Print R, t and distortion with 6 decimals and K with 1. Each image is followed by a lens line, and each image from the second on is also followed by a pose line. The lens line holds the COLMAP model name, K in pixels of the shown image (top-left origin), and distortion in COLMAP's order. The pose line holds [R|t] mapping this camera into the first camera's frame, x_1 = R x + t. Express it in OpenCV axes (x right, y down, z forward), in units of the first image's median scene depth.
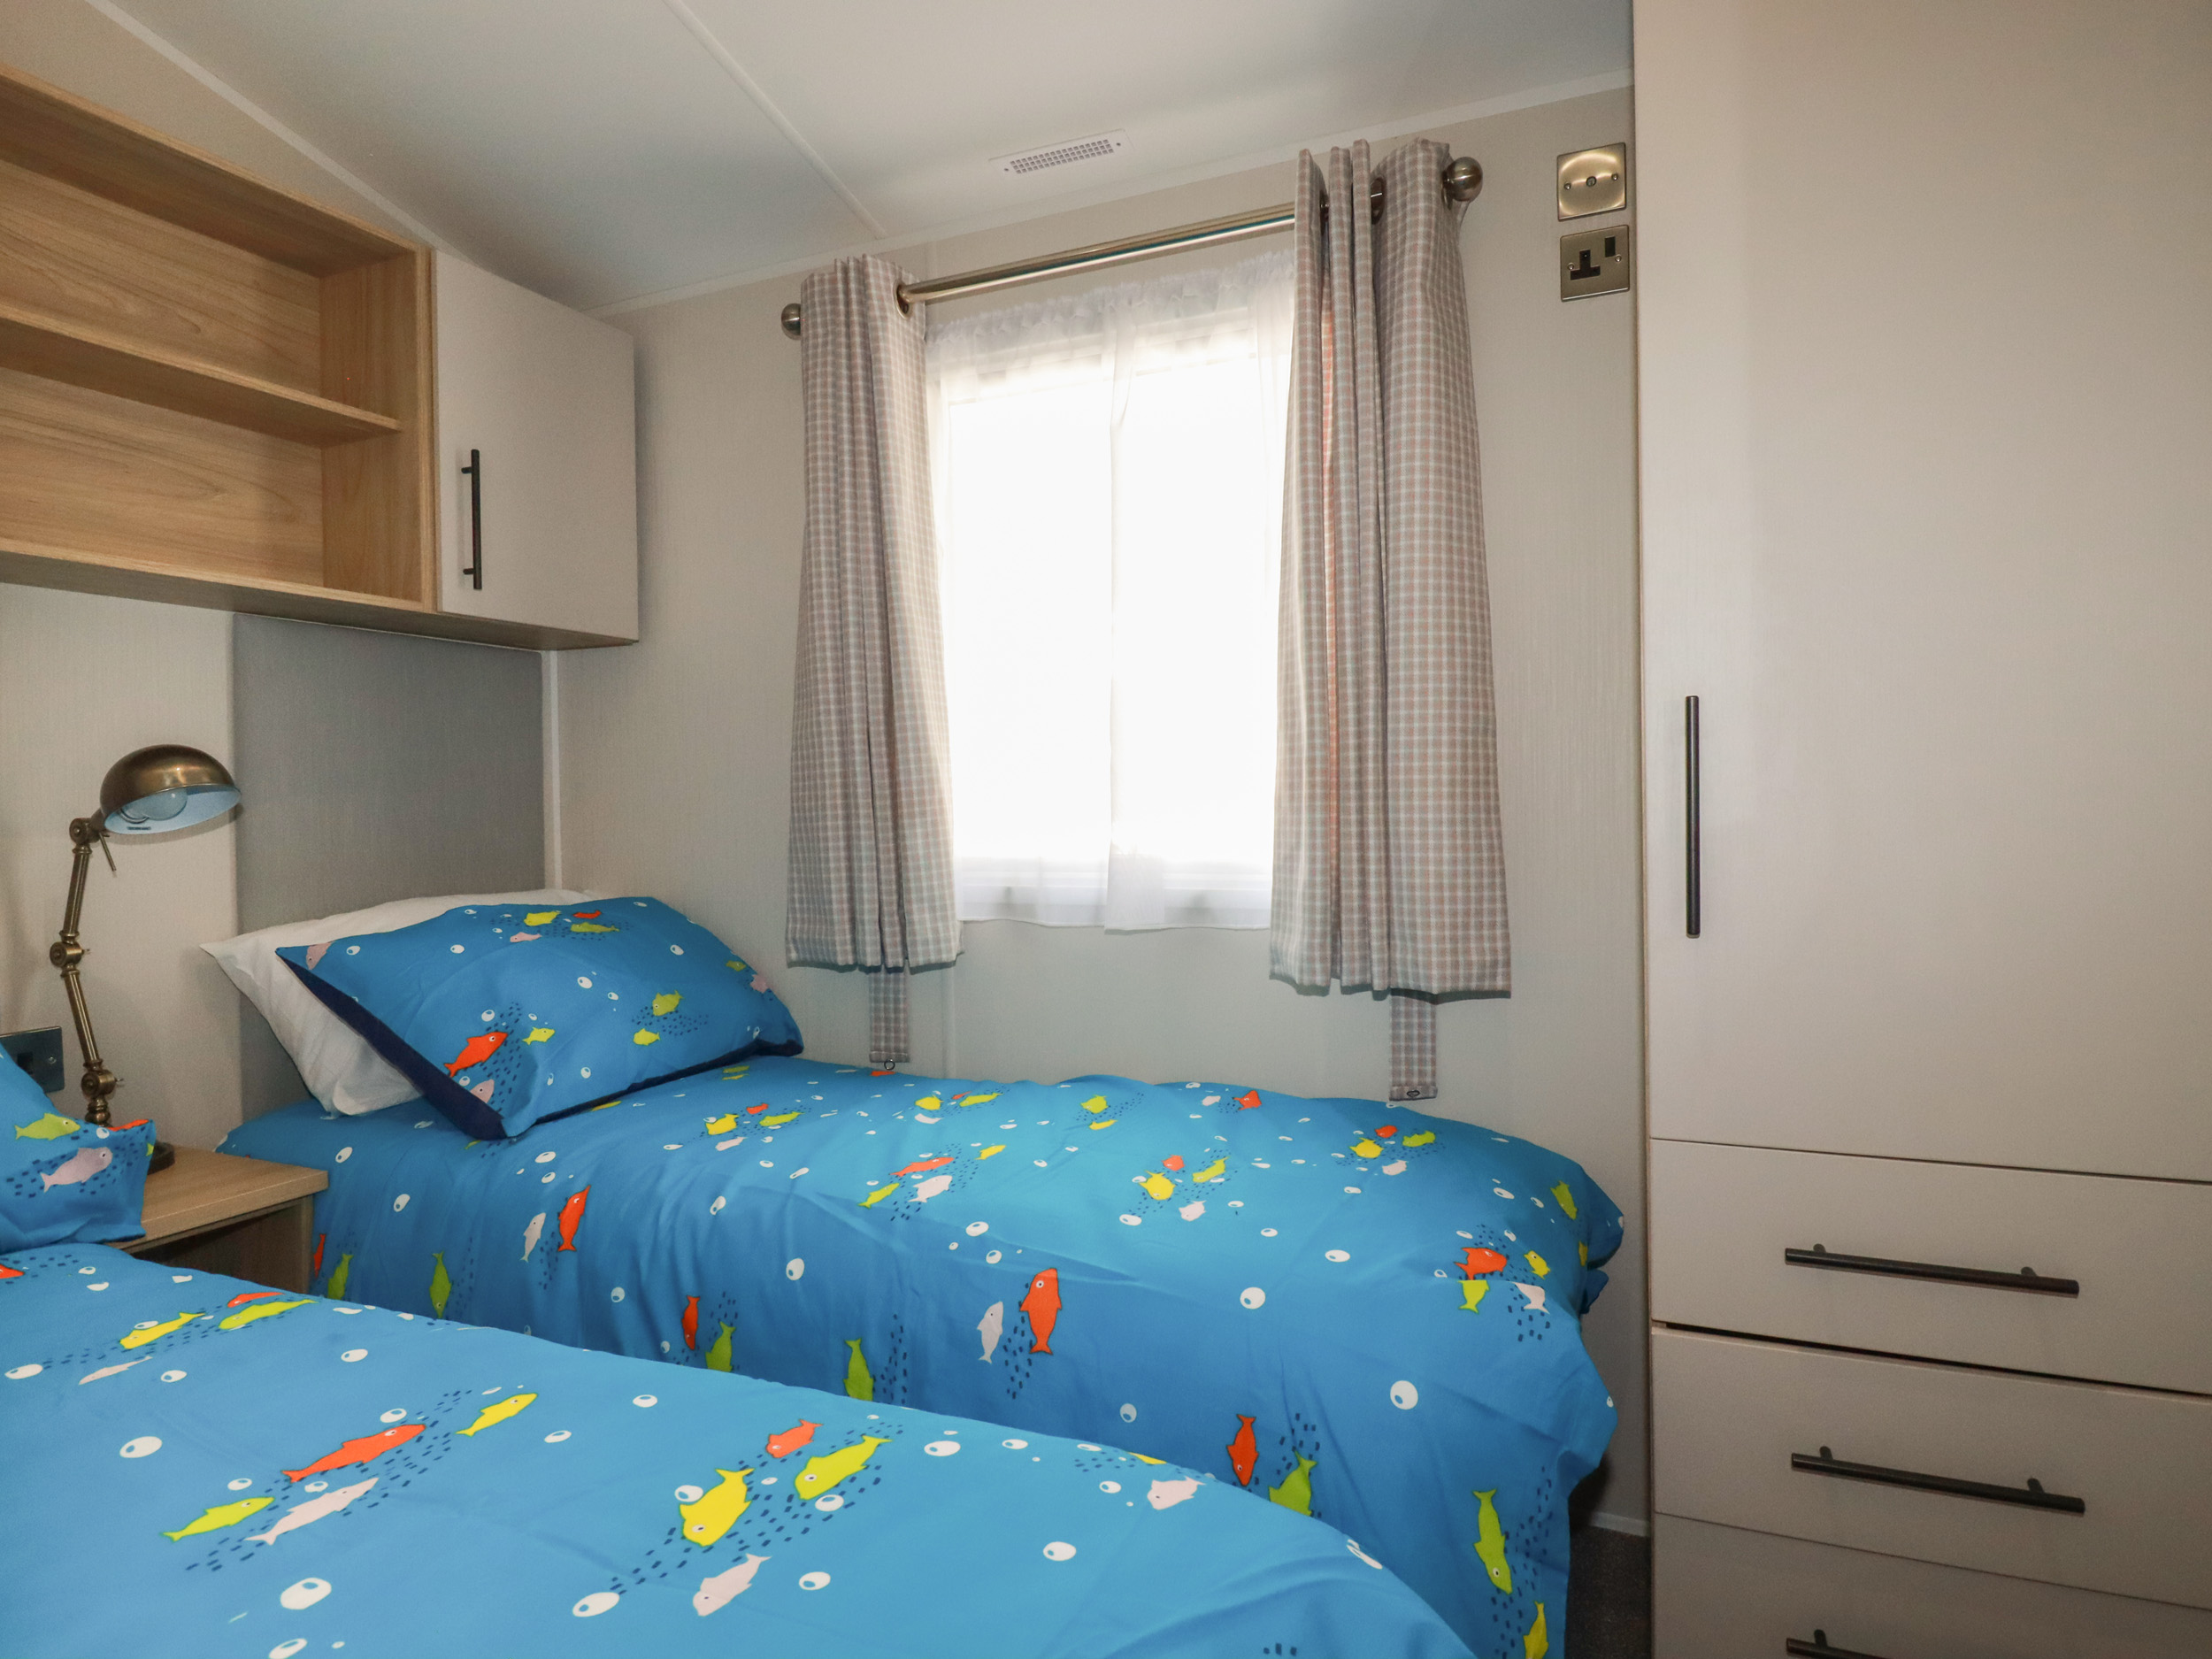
lens RADIAL K [[1258.1, 0, 1113.7], [0, 1258.1, 831.1], [0, 0, 1]] dist [0.001604, -0.014166]
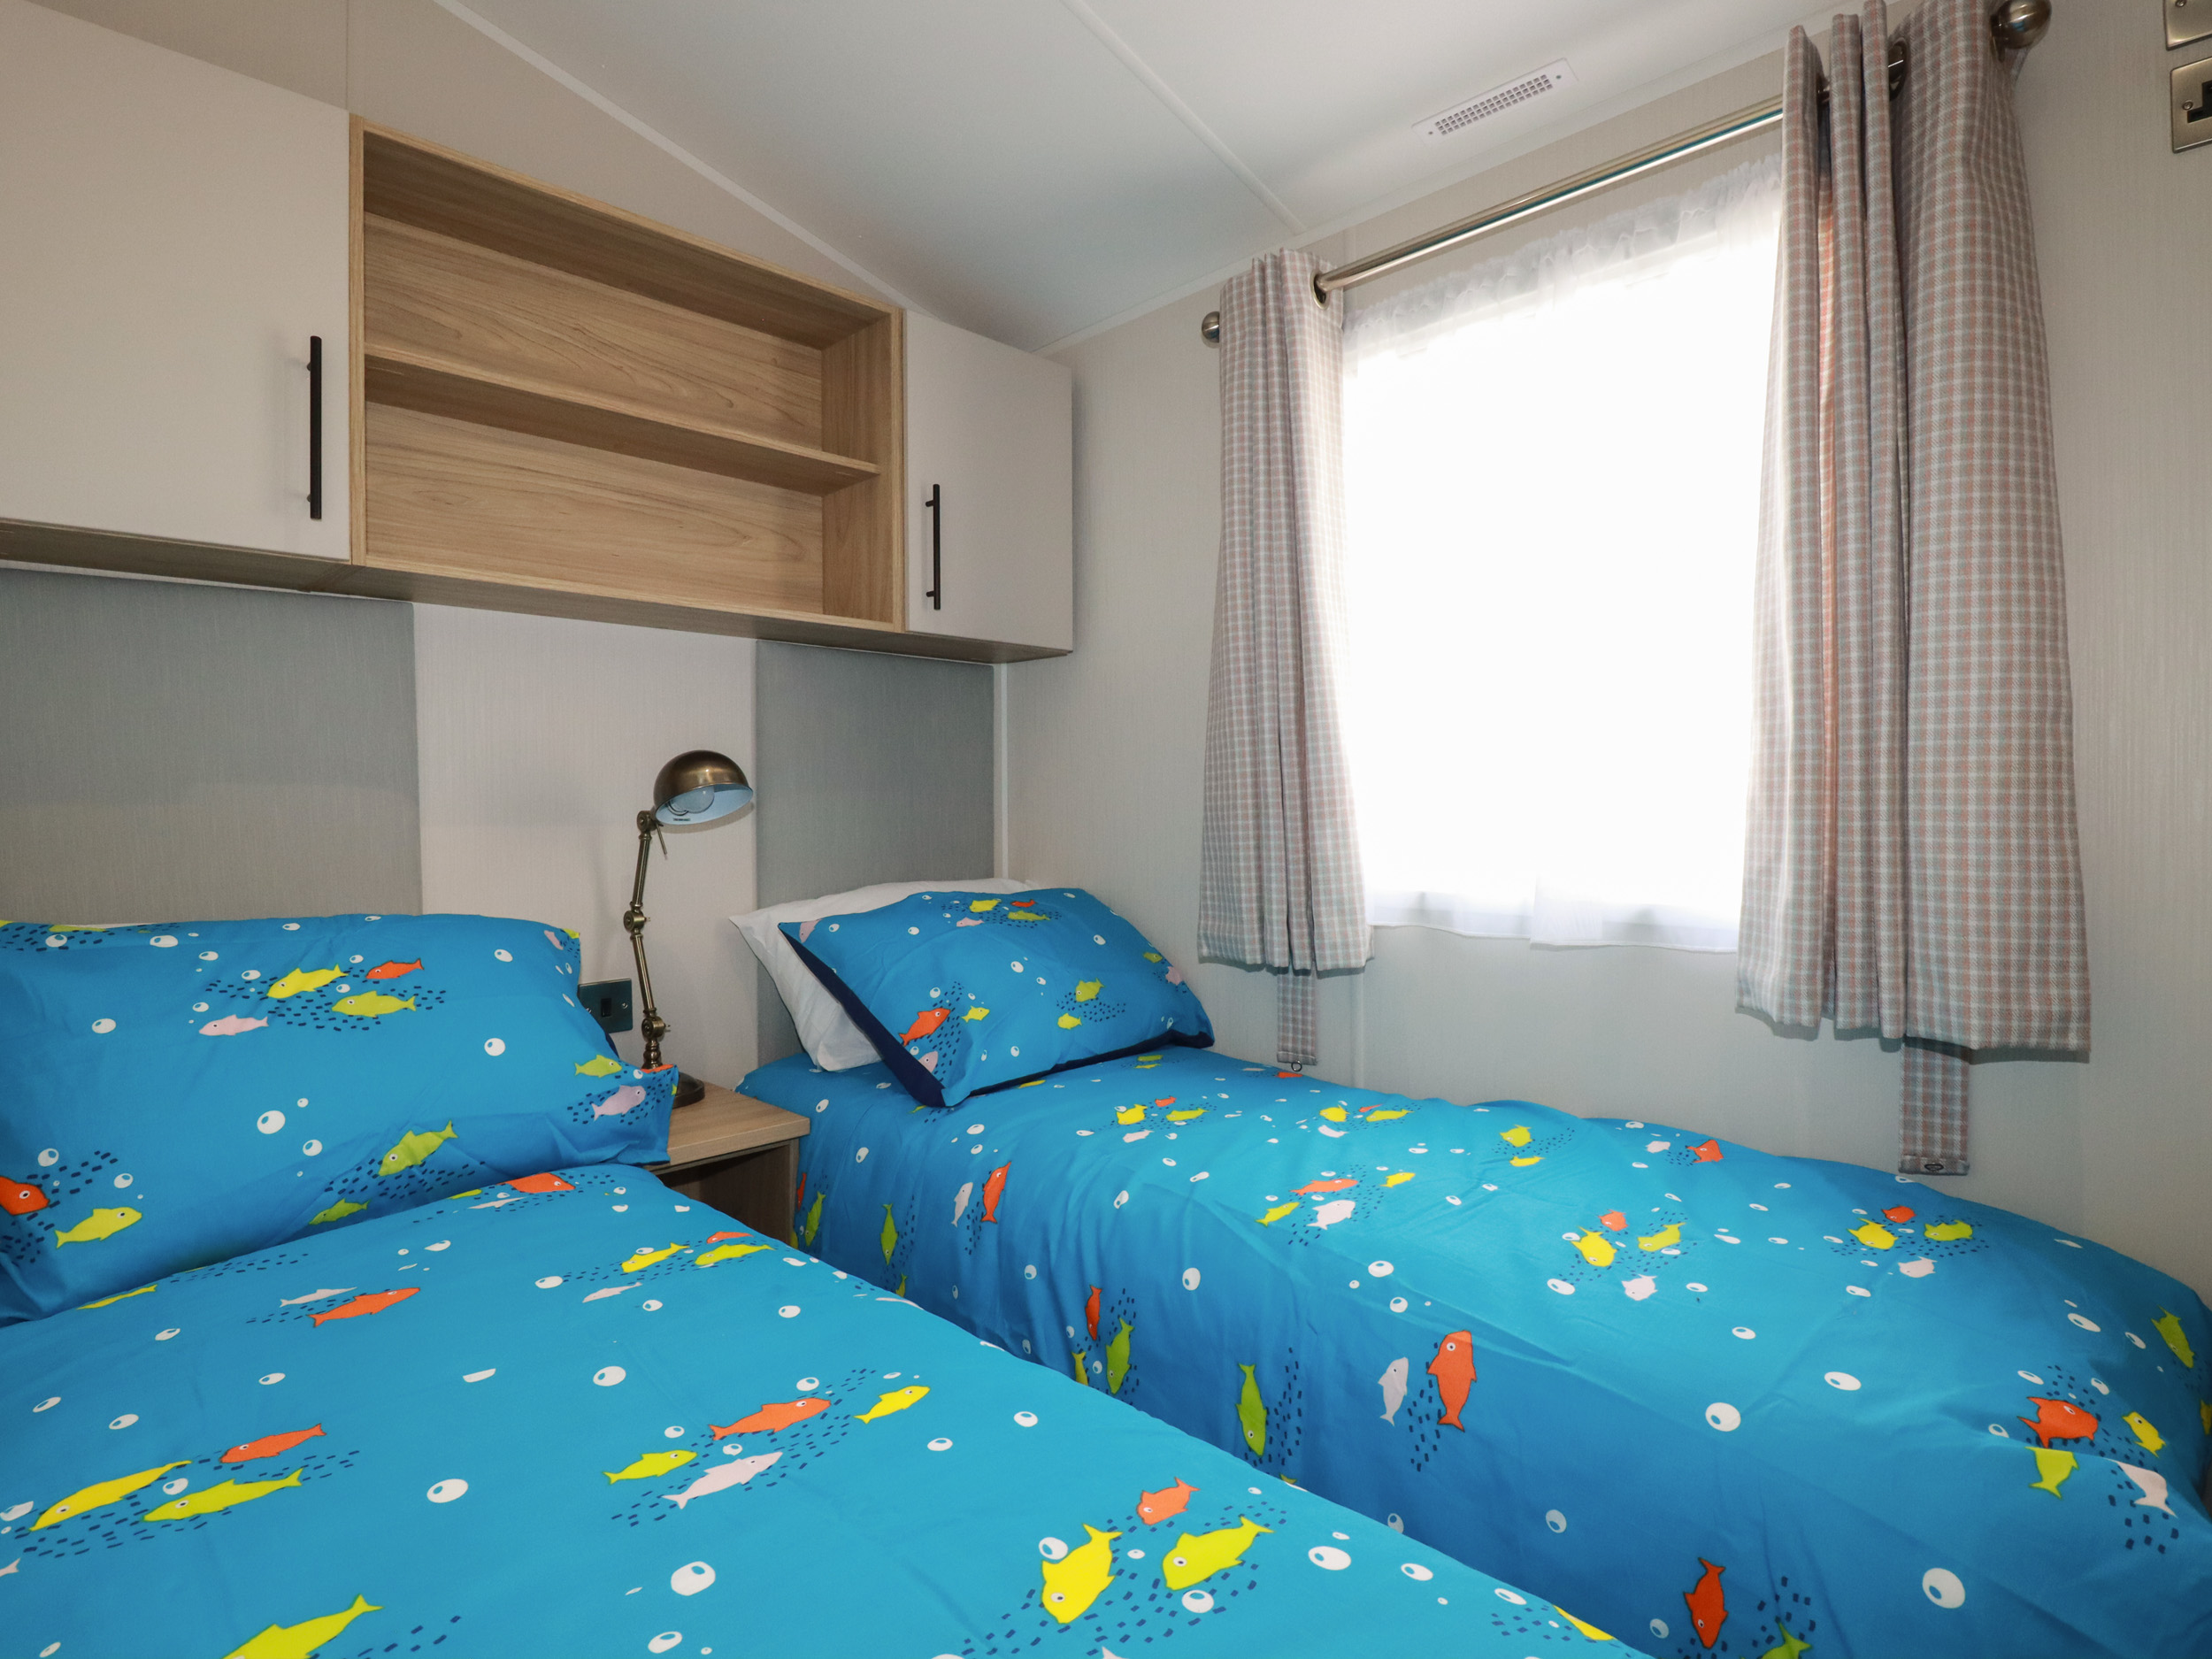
lens RADIAL K [[1172.2, 0, 1104.2], [0, 1172.2, 827.2], [0, 0, 1]] dist [0.001071, -0.015275]
pose [[0.938940, 0.013734, -0.343808, -0.007755], [-0.014049, 0.999900, 0.001575, -0.003498], [0.343795, 0.003351, 0.939039, 0.114722]]
